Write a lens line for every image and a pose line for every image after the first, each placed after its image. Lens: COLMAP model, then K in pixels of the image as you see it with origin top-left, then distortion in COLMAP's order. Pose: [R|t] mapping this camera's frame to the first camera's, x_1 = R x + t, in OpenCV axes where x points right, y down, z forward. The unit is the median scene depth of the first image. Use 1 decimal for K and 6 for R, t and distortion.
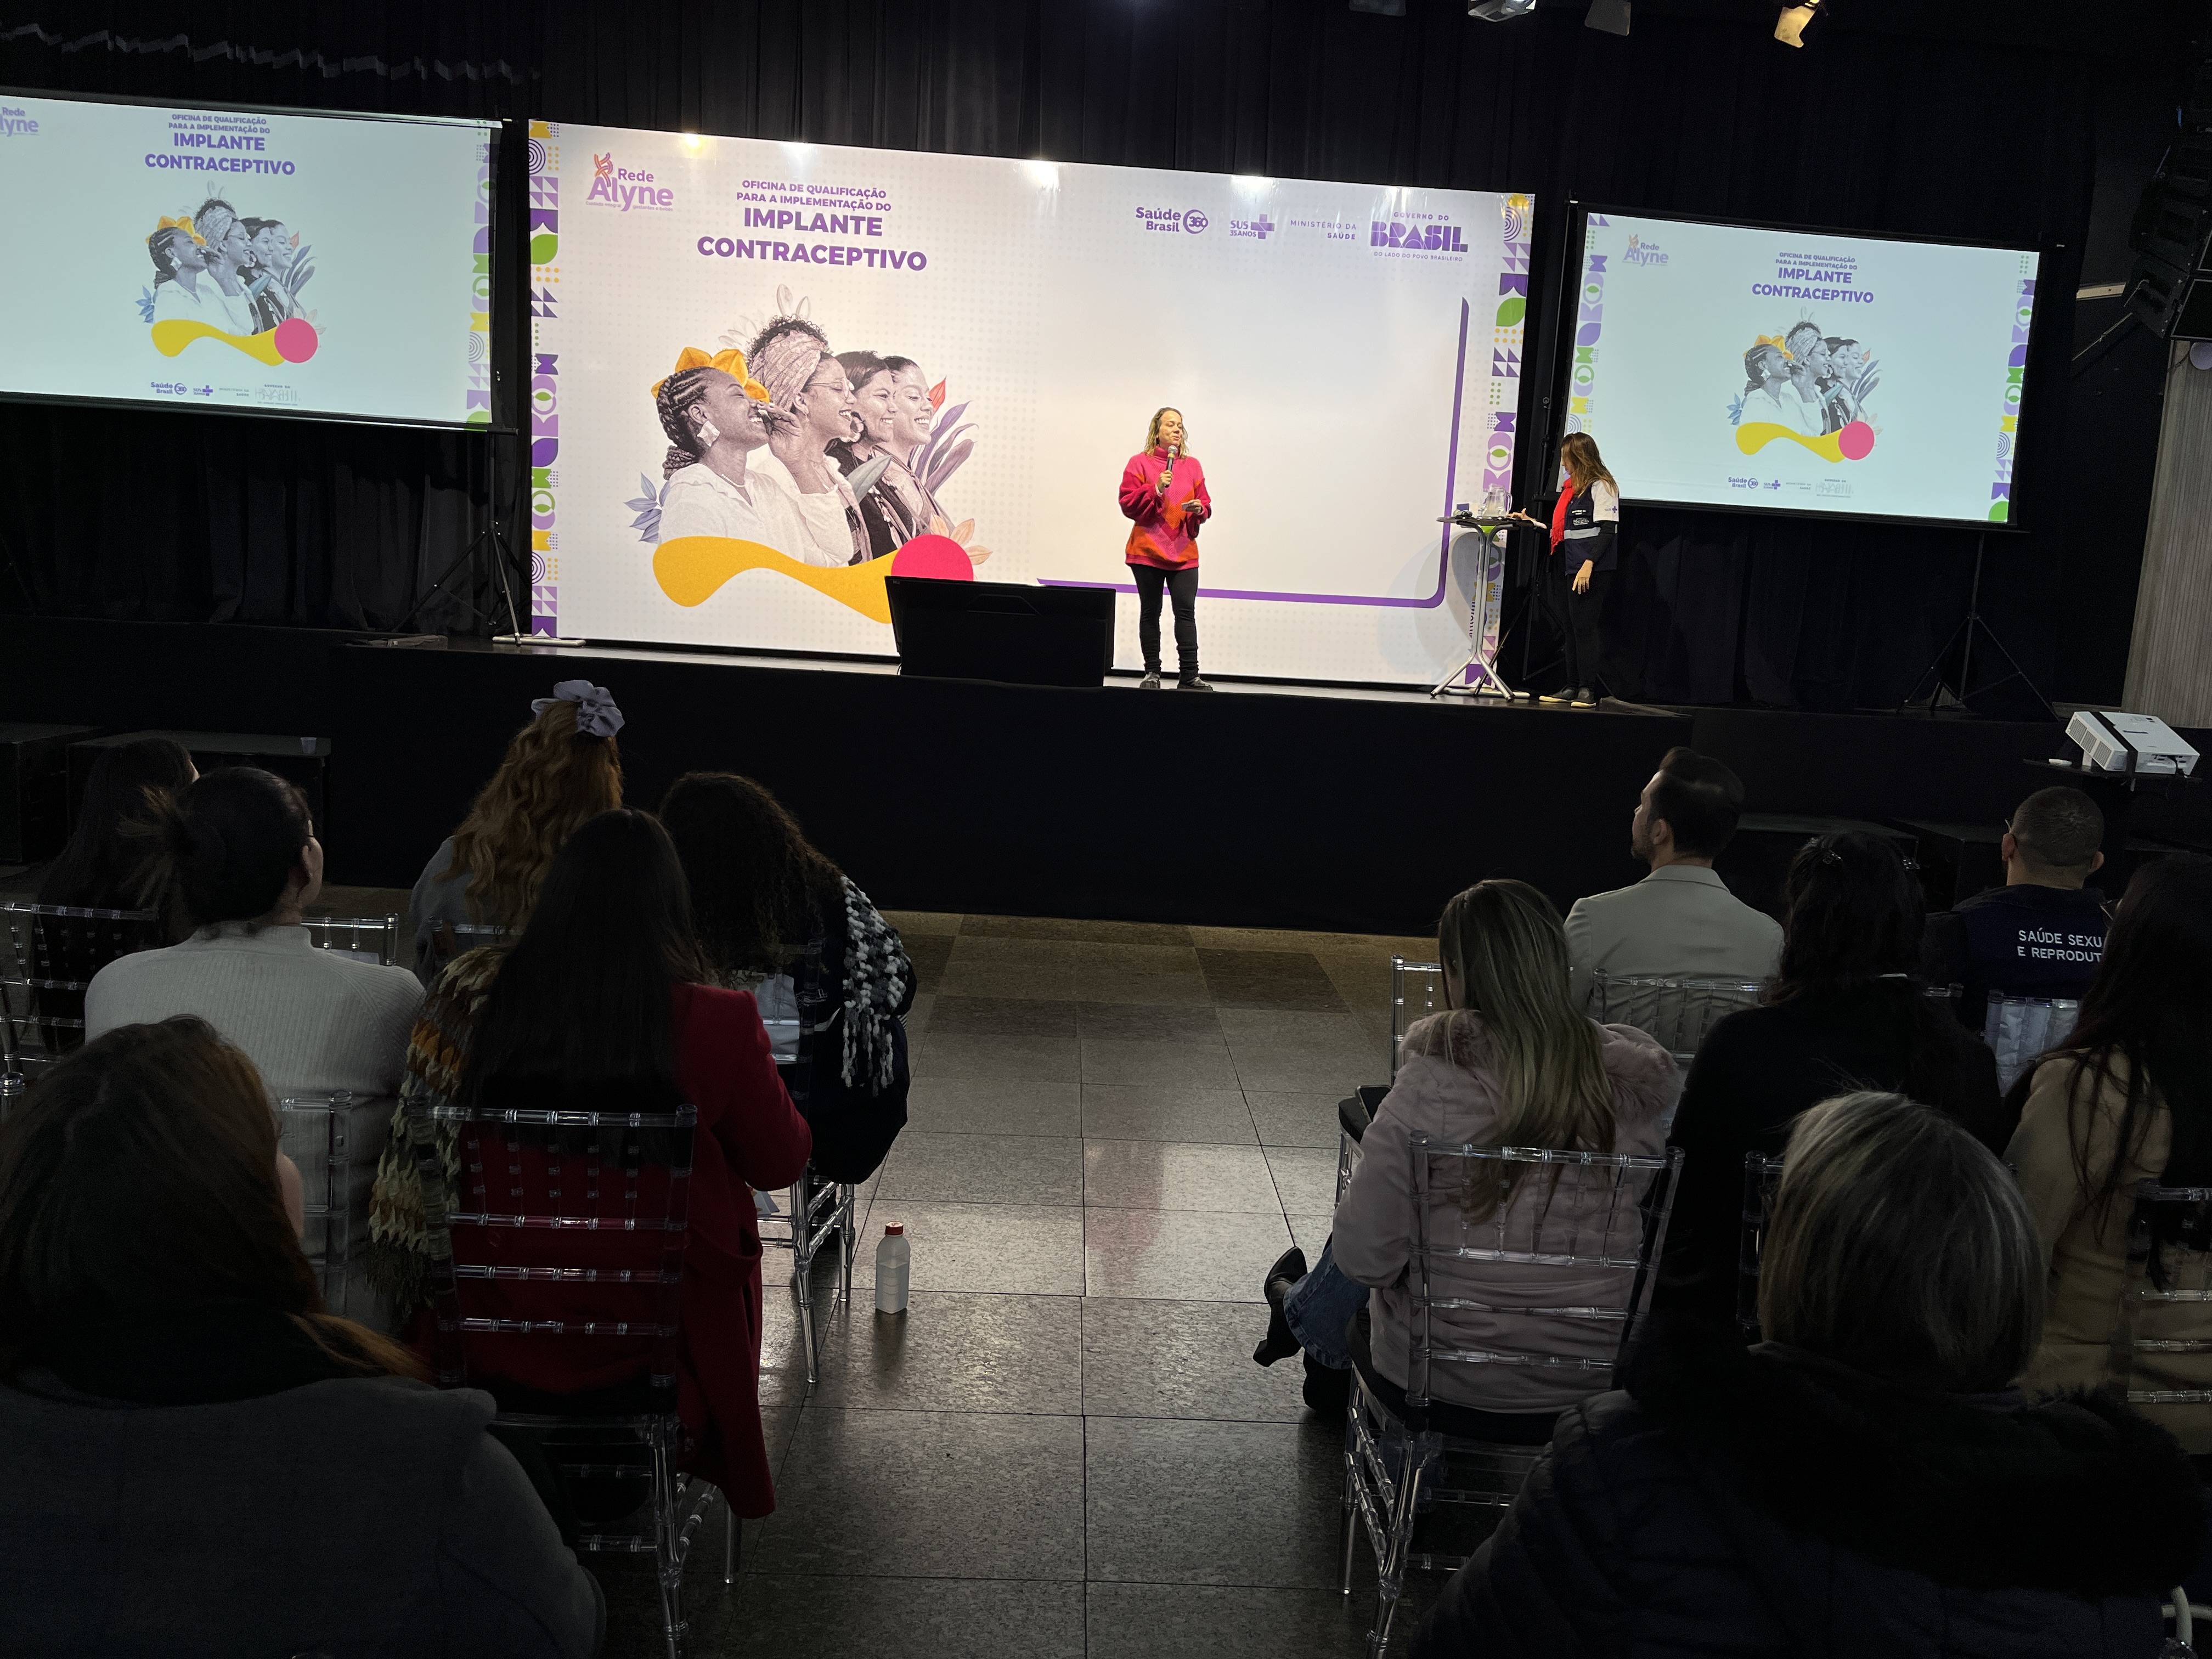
lens RADIAL K [[1674.9, 0, 1129.7], [0, 1674.9, 806.0], [0, 0, 1]] dist [0.043432, -0.055562]
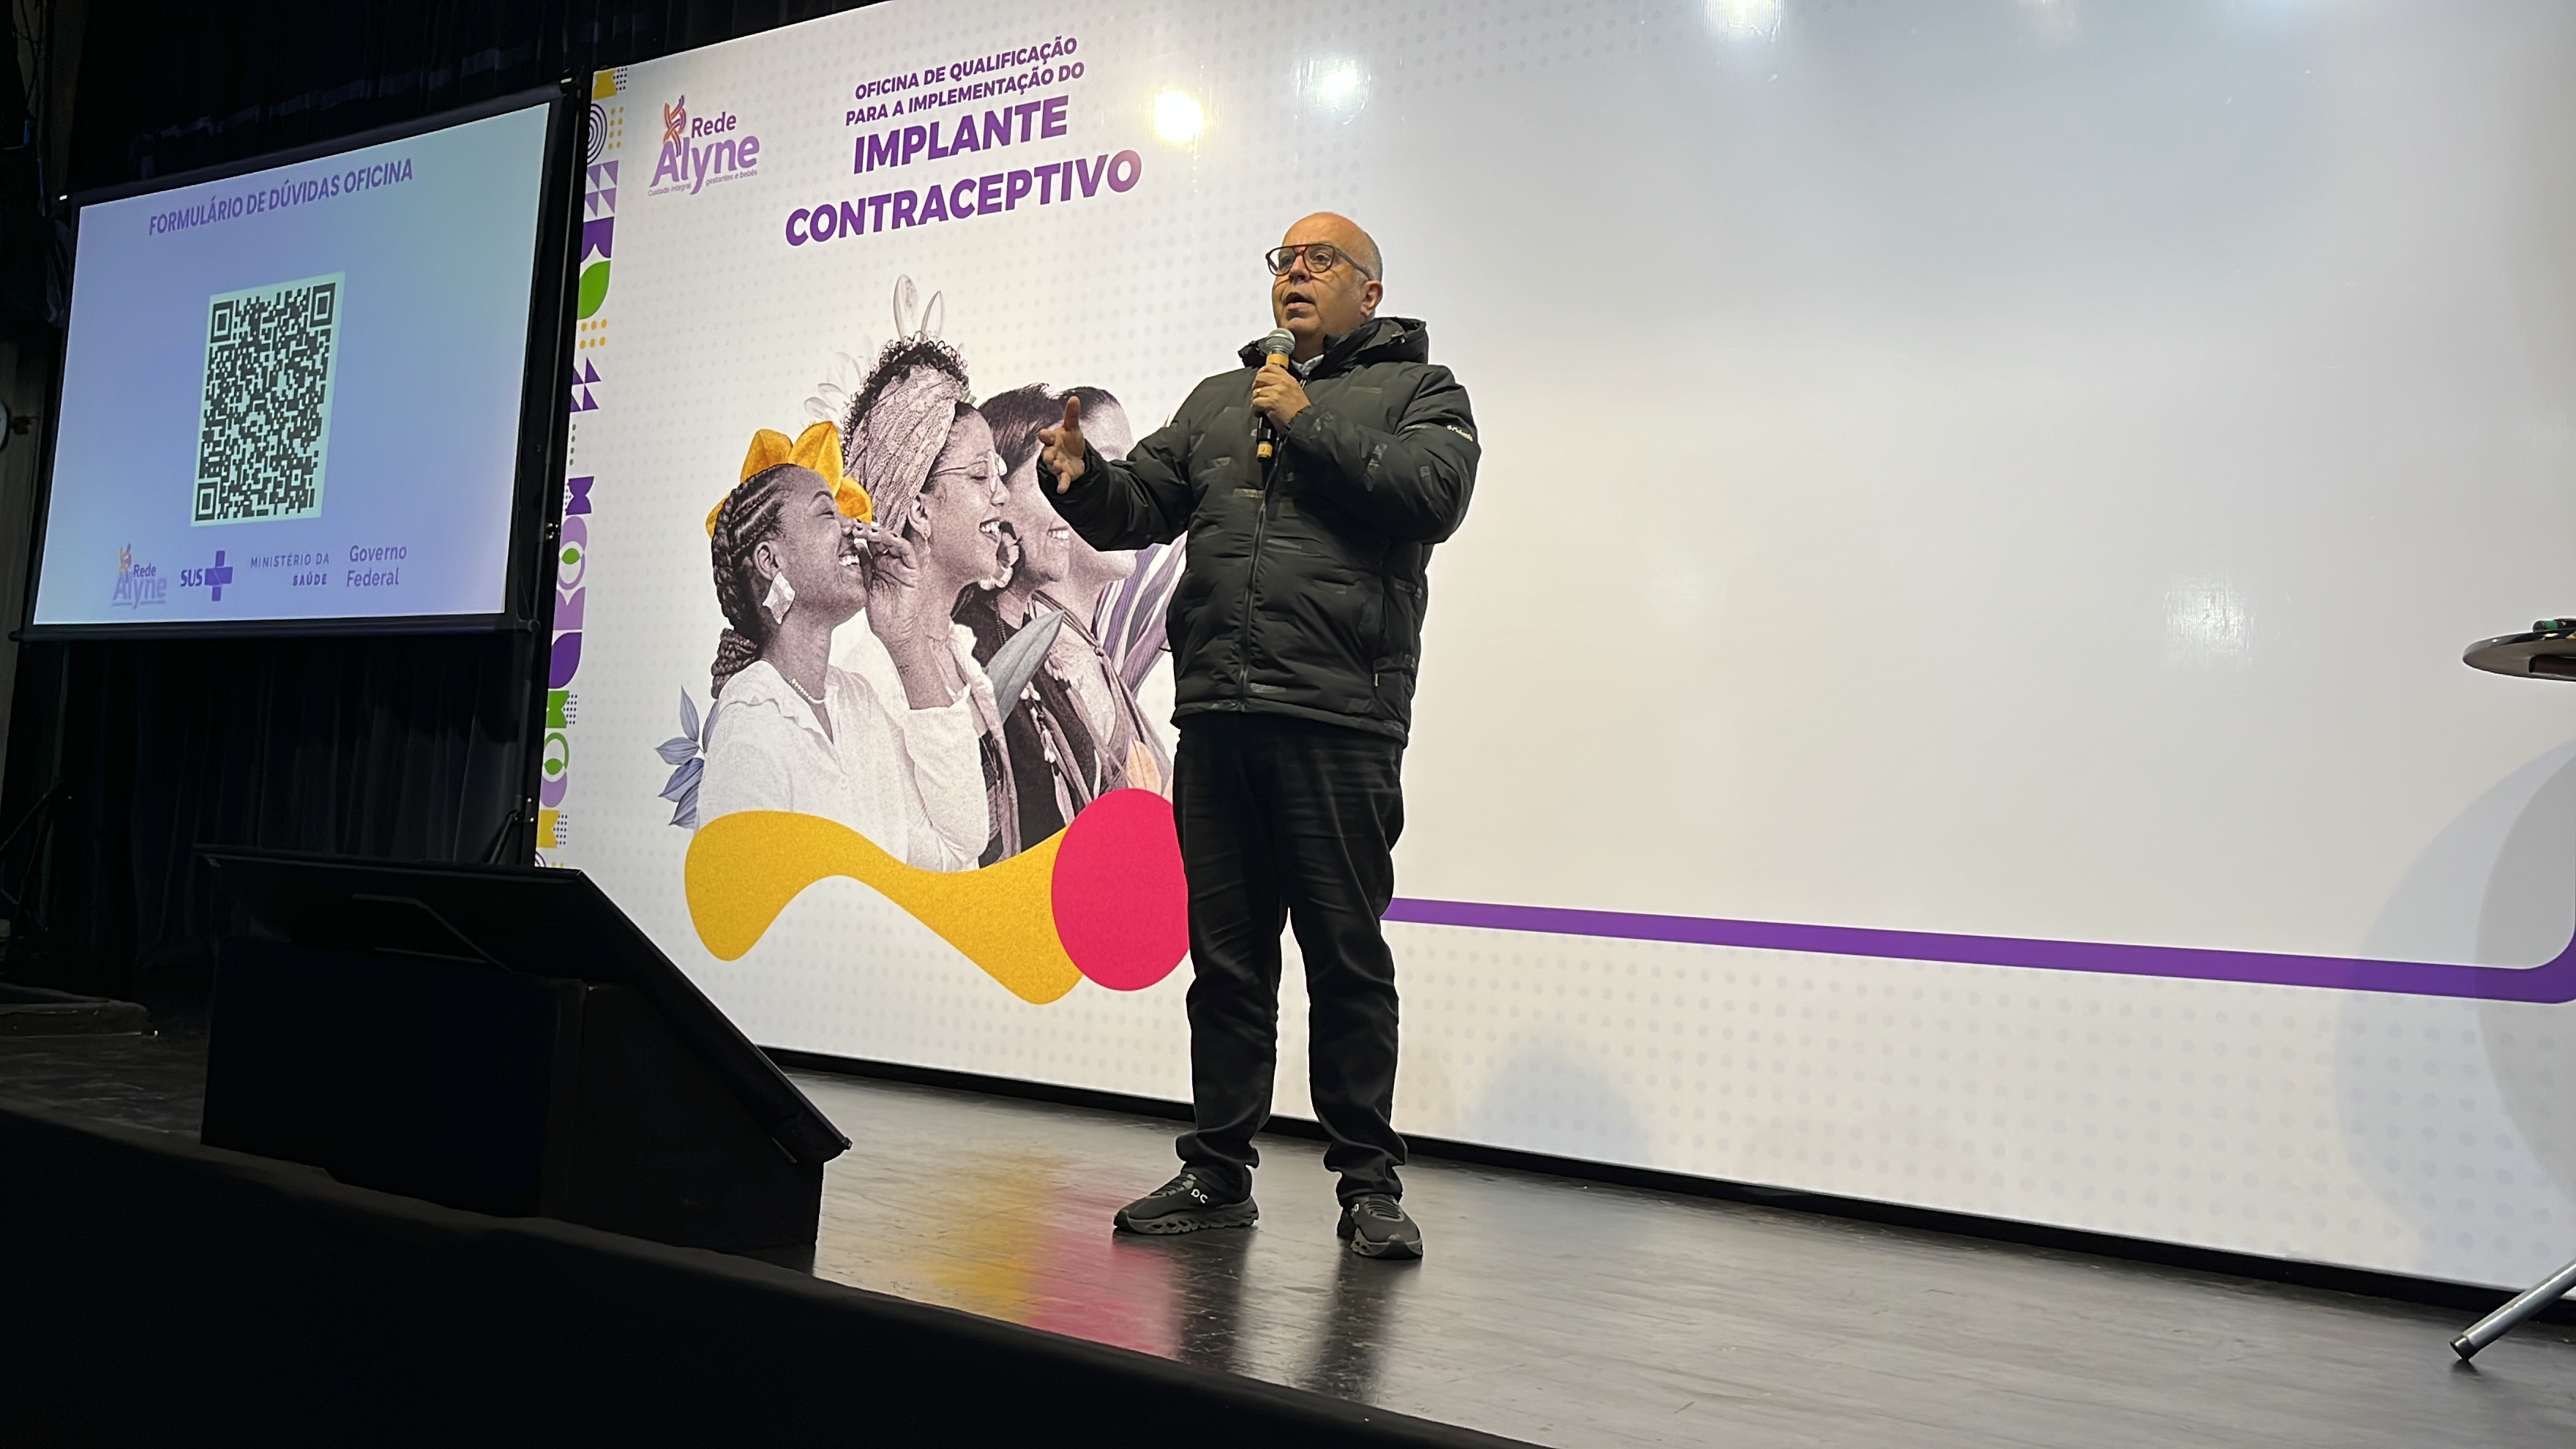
lens RADIAL K [[2237.6, 0, 1305.8], [0, 2237.6, 717.0], [0, 0, 1]] dist [0.027916, -0.020780]
pose [[0.779686, -0.055294, -0.623724, 0.260493], [-0.099304, 0.972569, -0.210355, -0.069997], [0.618246, 0.225949, 0.752808, 0.623064]]
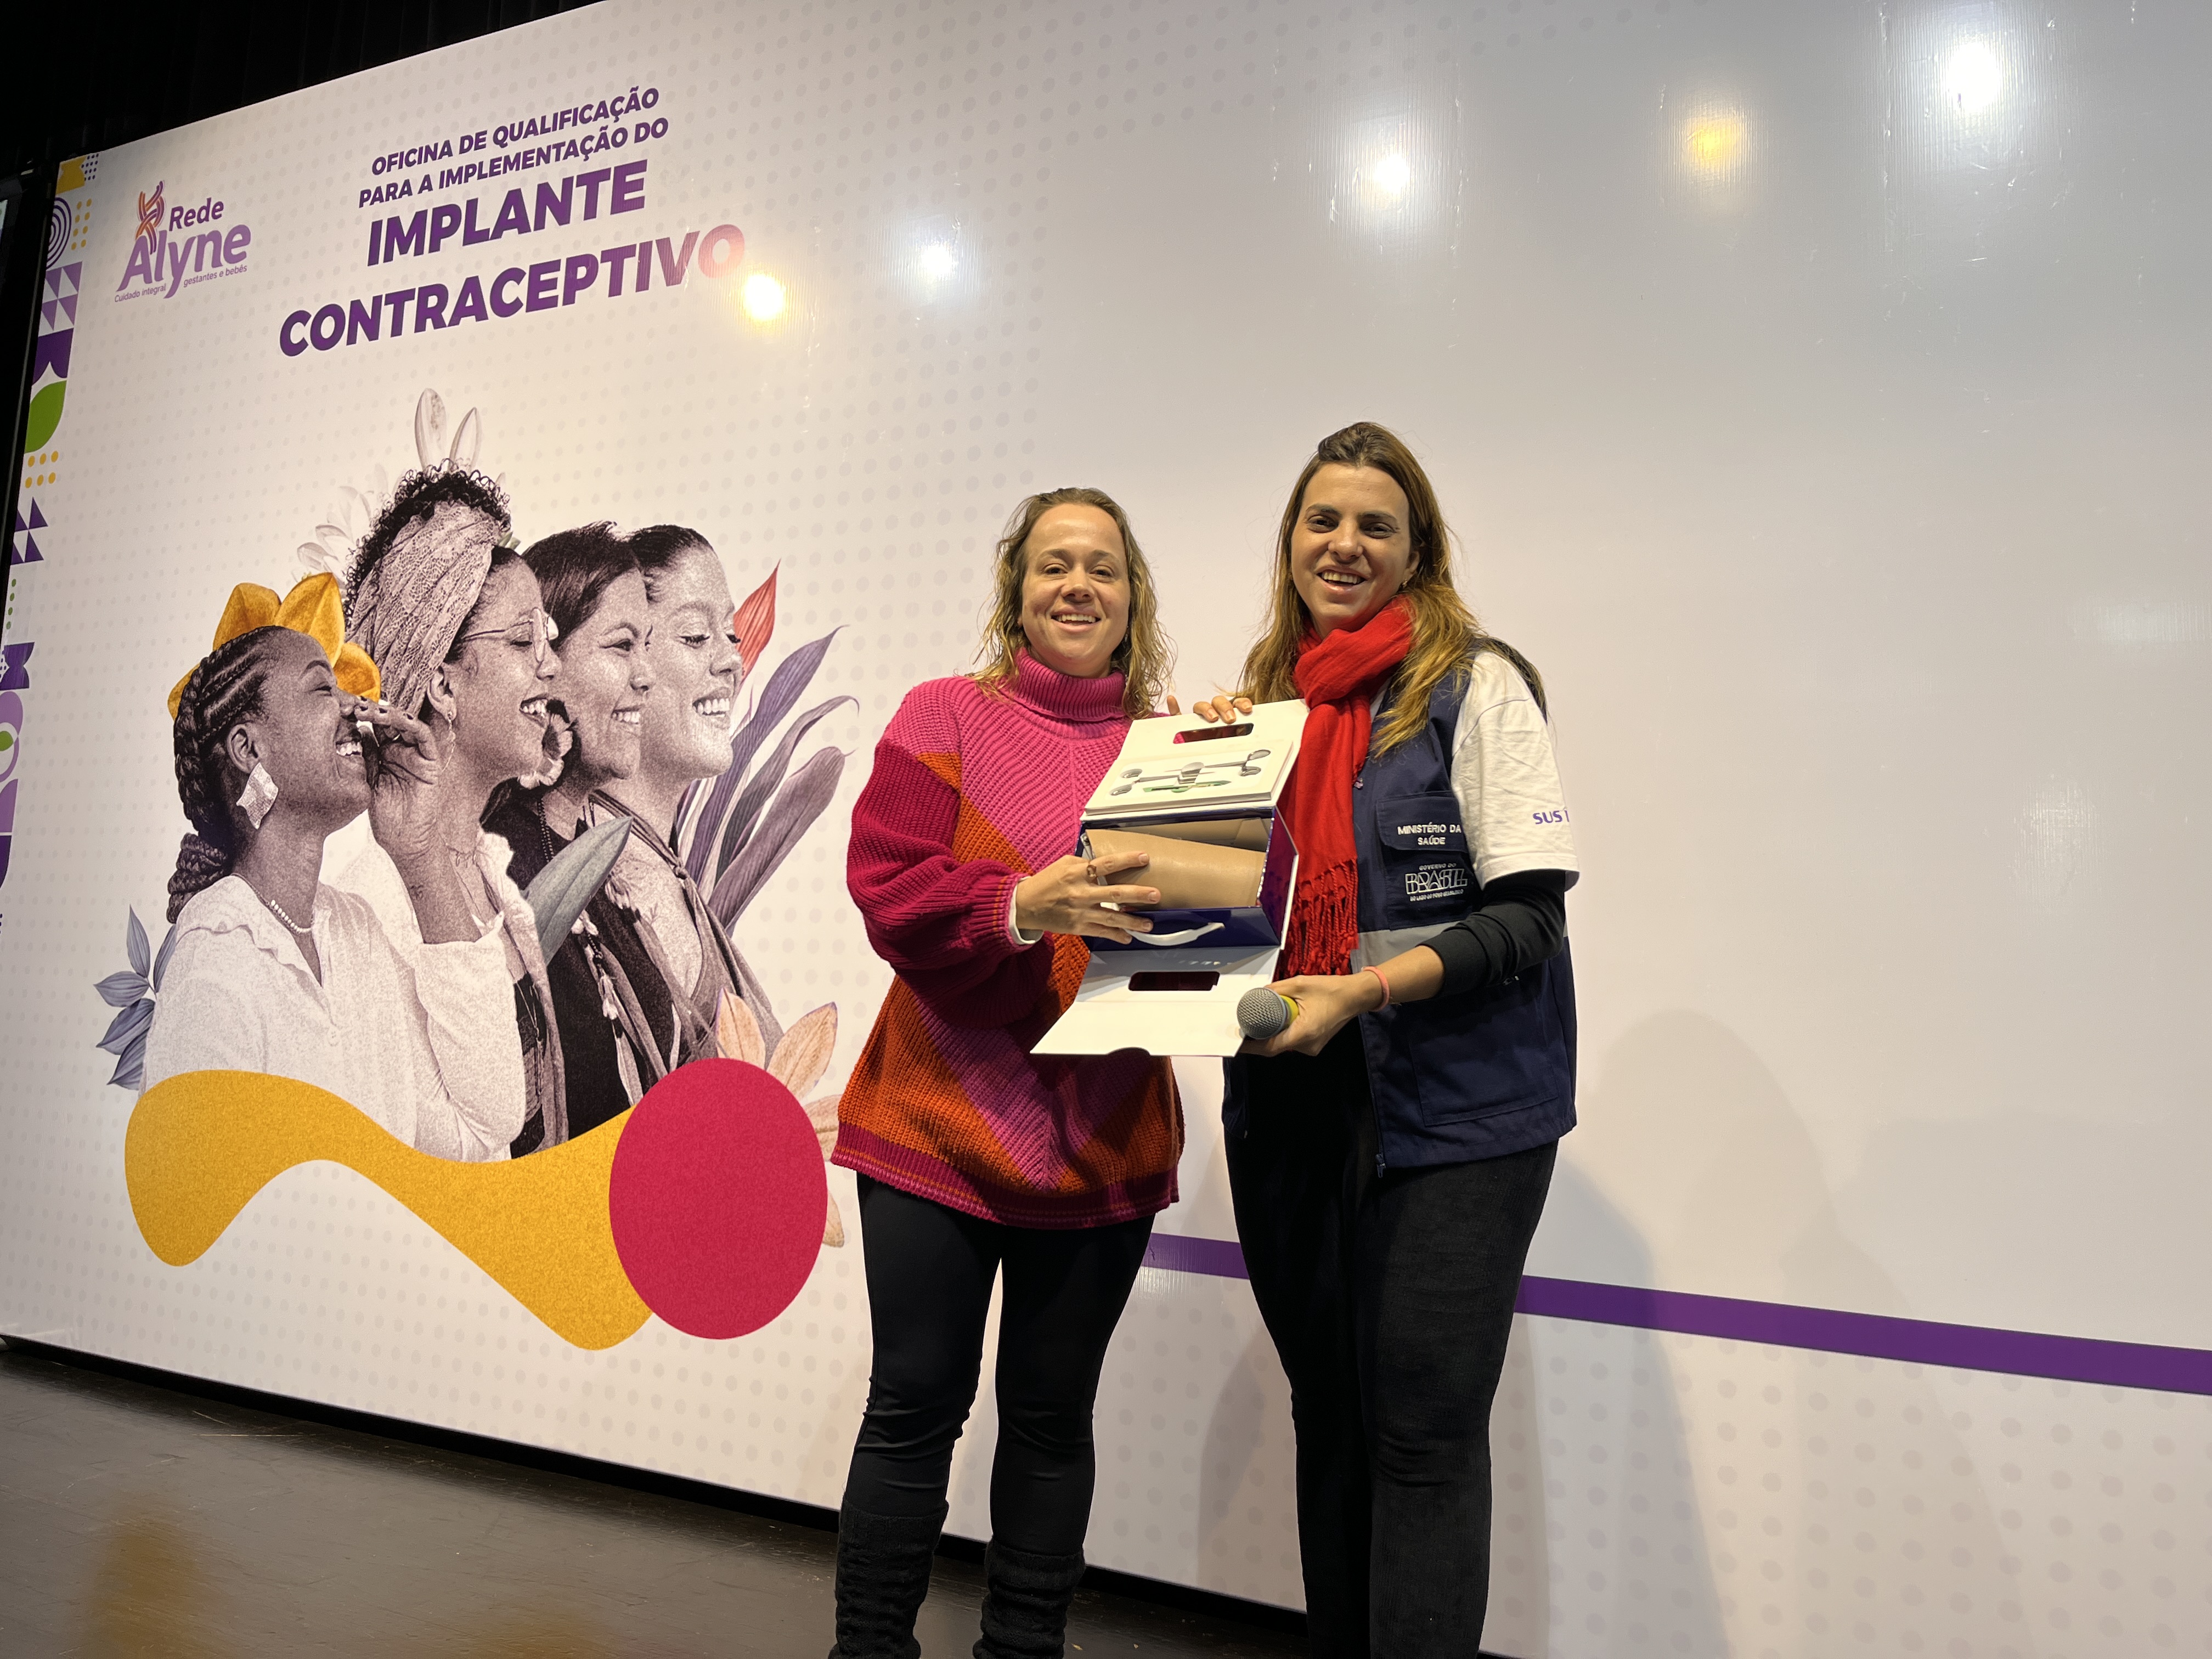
lens RADIAL K [[1674.9, 0, 1102.5], [0, 1674.9, 835.6], [0, 0, 1]] dist [0.043432, -0.055562]
pose [[0.870029, -0.068449, -0.488226, 0.095150], [-0.067839, 0.964272, -0.256082, -0.129923], [0.488312, 0.255919, 0.834300, 0.782782]]
